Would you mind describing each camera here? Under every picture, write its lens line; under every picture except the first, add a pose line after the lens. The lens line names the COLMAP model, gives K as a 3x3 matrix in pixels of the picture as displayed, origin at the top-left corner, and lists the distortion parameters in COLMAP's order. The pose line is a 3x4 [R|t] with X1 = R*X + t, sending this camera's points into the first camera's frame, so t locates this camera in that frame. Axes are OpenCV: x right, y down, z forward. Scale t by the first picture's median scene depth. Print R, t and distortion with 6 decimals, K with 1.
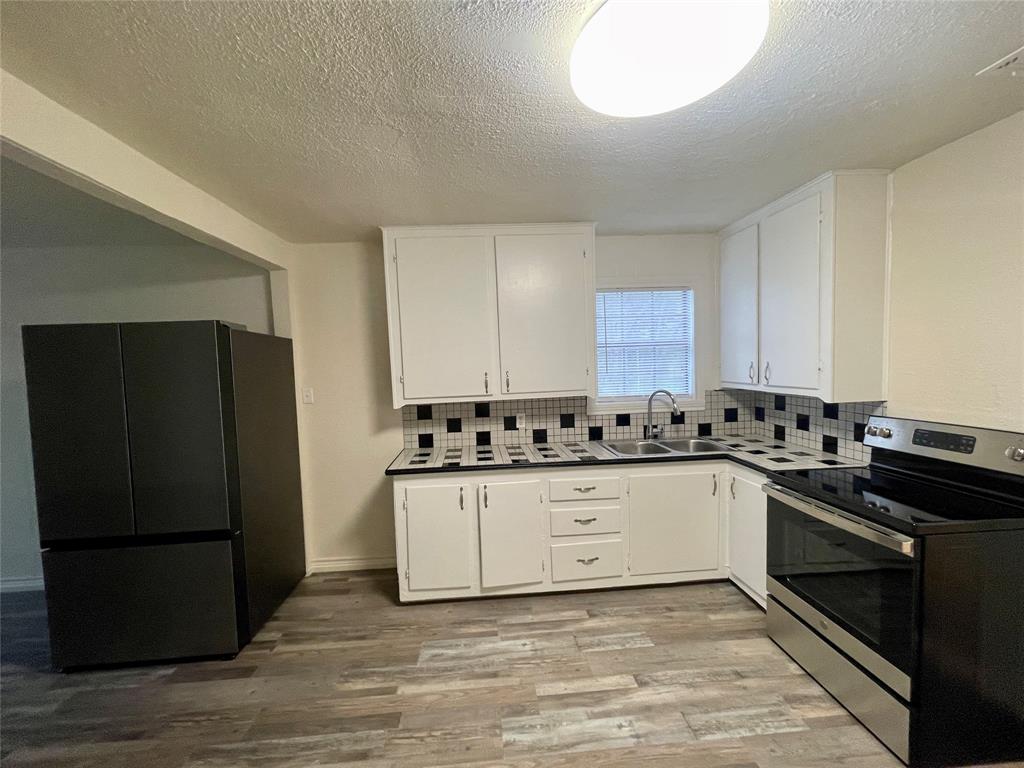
lens RADIAL K [[413.0, 0, 507.5], [0, 413.0, 386.2], [0, 0, 1]] dist [-0.001481, 0.000427]
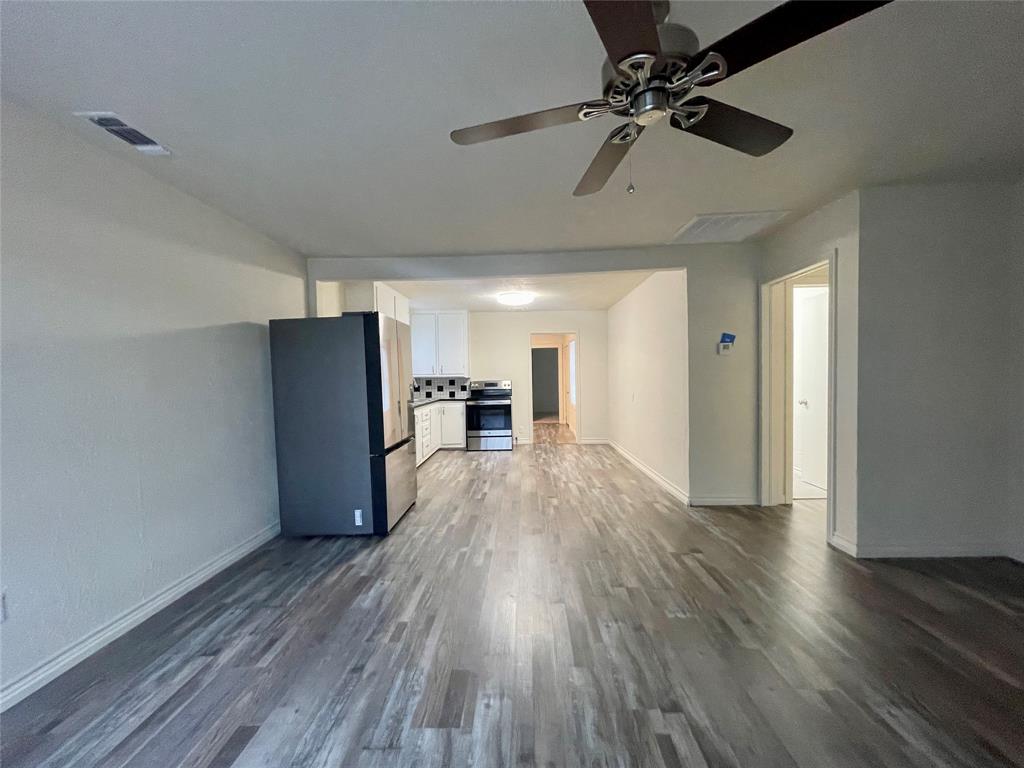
lens RADIAL K [[413.0, 0, 508.5], [0, 413.0, 380.1], [0, 0, 1]] dist [-0.001481, 0.000427]
pose [[0.107803, 0.021202, 0.993946, -2.039679], [0.069091, 0.997196, -0.028765, 0.147762], [-0.991769, 0.071774, 0.106036, 0.270915]]
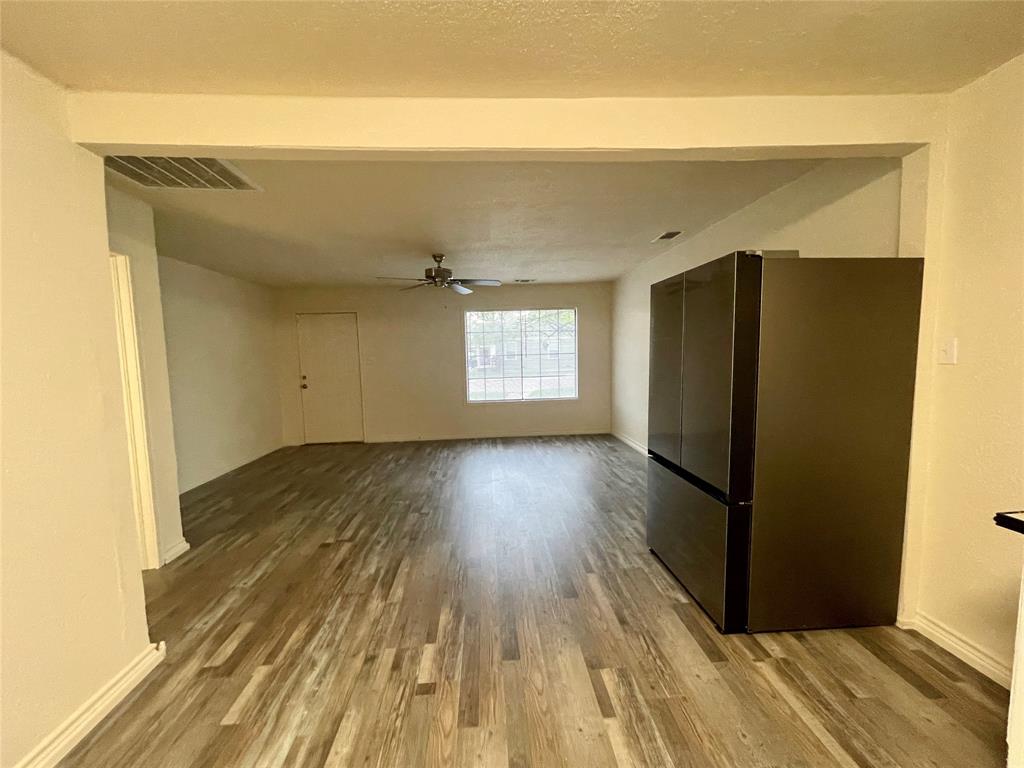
lens RADIAL K [[413.0, 0, 507.5], [0, 413.0, 387.8], [0, 0, 1]] dist [-0.001481, 0.000427]
pose [[-0.008792, 0.125112, -0.992104, 0.138206], [-0.024265, 0.991823, 0.125292, 0.018374], [0.999667, 0.025175, -0.005685, 0.423118]]
